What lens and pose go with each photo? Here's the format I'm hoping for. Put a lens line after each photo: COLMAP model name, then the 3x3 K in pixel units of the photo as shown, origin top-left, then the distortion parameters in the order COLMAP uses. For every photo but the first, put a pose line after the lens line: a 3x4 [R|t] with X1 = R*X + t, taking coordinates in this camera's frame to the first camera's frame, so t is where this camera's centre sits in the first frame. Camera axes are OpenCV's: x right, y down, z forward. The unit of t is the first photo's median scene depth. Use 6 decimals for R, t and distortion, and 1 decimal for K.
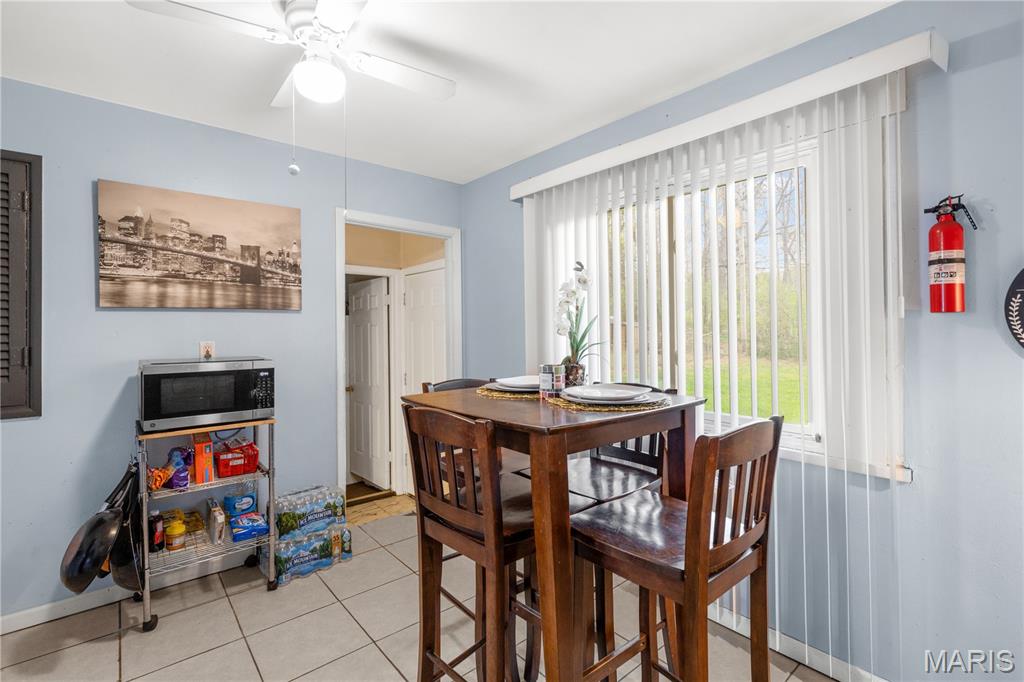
lens RADIAL K [[467.1, 0, 512.6], [0, 467.1, 331.8], [0, 0, 1]] dist [-0.029929, -0.000705]
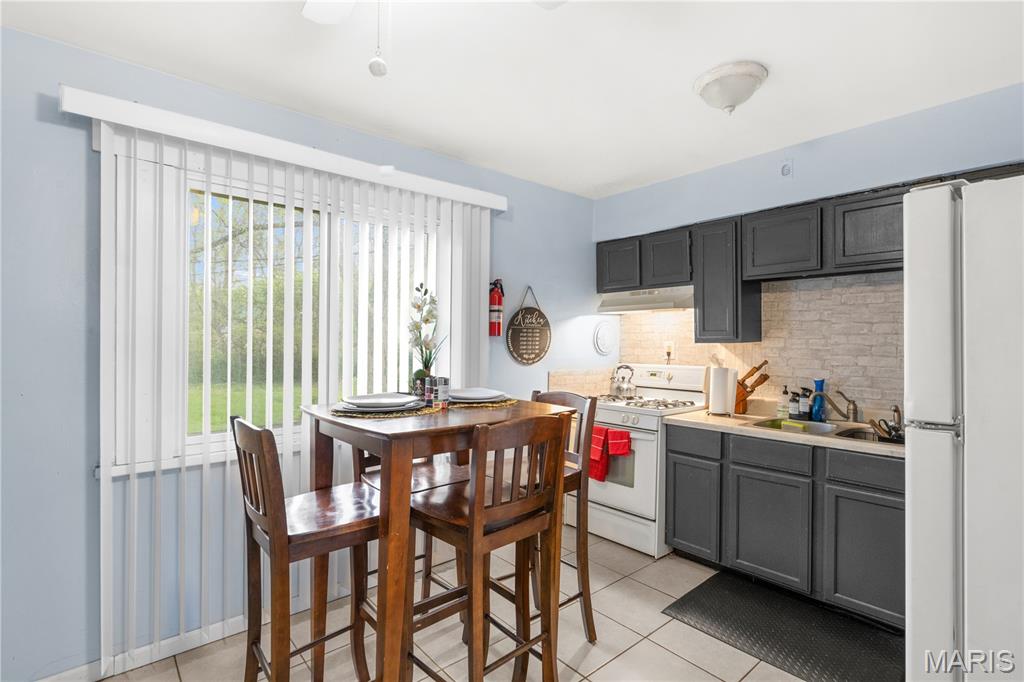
lens RADIAL K [[482.0, 0, 520.8], [0, 482.0, 332.3], [0, 0, 1]] dist [0.005443, 0.001593]
pose [[-0.005057, 0.025832, 0.999653, -0.702180], [0.001703, 0.999665, -0.025824, -0.003677], [-0.999986, 0.001572, -0.005100, 0.553149]]
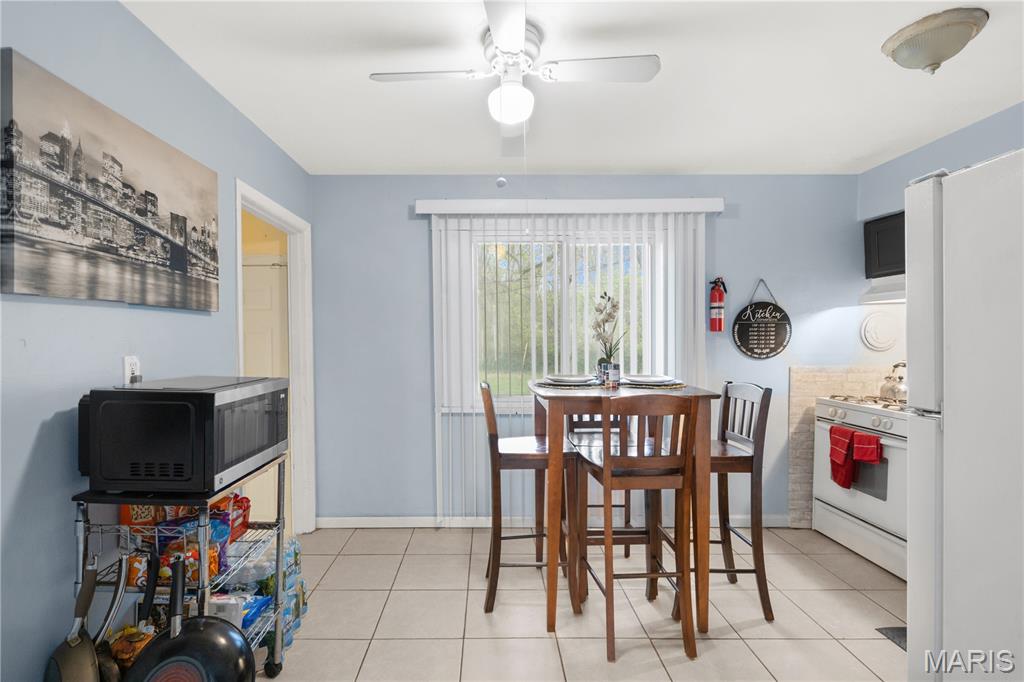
lens RADIAL K [[499.7, 0, 508.1], [0, 499.7, 343.5], [0, 0, 1]] dist [-0.003461, 0.000968]
pose [[0.634502, -0.003967, 0.772911, -0.883637], [0.003226, 0.999992, 0.002485, 0.002246], [-0.772914, 0.000917, 0.634510, 0.172936]]
